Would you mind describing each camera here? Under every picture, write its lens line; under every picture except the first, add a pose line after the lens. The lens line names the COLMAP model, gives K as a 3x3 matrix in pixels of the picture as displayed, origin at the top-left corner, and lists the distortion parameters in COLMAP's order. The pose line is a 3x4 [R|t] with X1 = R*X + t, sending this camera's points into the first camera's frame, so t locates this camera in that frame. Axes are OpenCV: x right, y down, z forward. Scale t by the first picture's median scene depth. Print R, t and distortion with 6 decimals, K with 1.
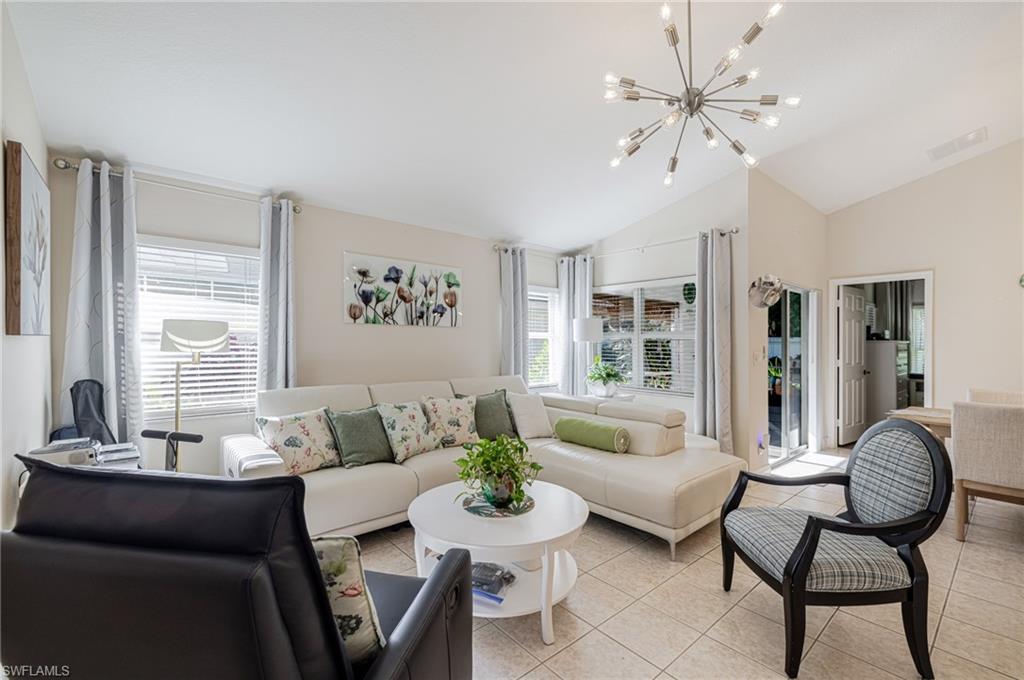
lens RADIAL K [[433.8, 0, 510.6], [0, 433.8, 339.7], [0, 0, 1]] dist [0.000969, 0.000007]
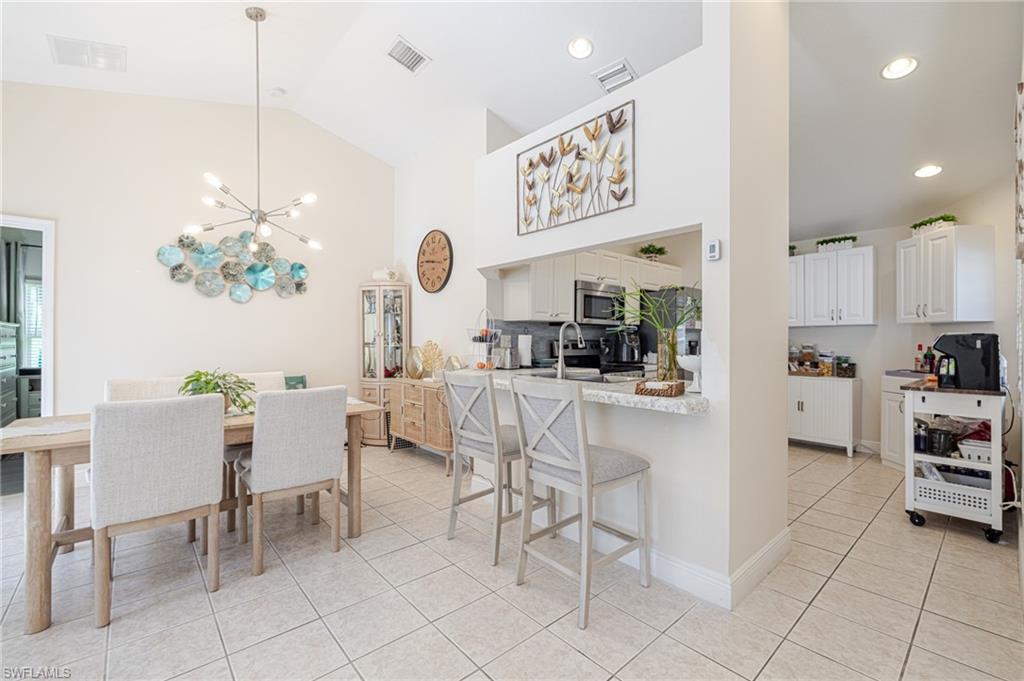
lens RADIAL K [[433.8, 0, 513.9], [0, 433.8, 340.5], [0, 0, 1]] dist [0.000969, 0.000007]
pose [[-0.019307, -0.005804, 0.999797, 0.178899], [-0.008640, 0.999947, 0.005638, 0.019653], [-0.999776, -0.008530, -0.019357, 0.190407]]
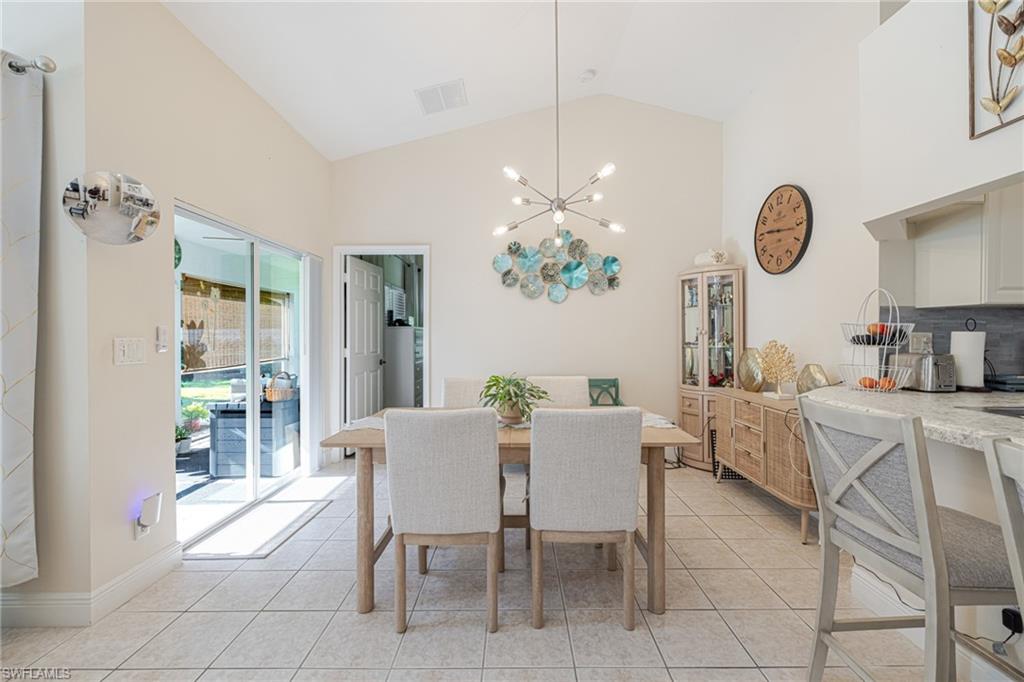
lens RADIAL K [[433.8, 0, 516.1], [0, 433.8, 341.8], [0, 0, 1]] dist [0.000969, 0.000007]
pose [[0.649733, -0.017777, 0.759954, 0.303314], [0.003116, 0.999780, 0.020723, 0.015016], [-0.760156, -0.011096, 0.649646, 0.212117]]
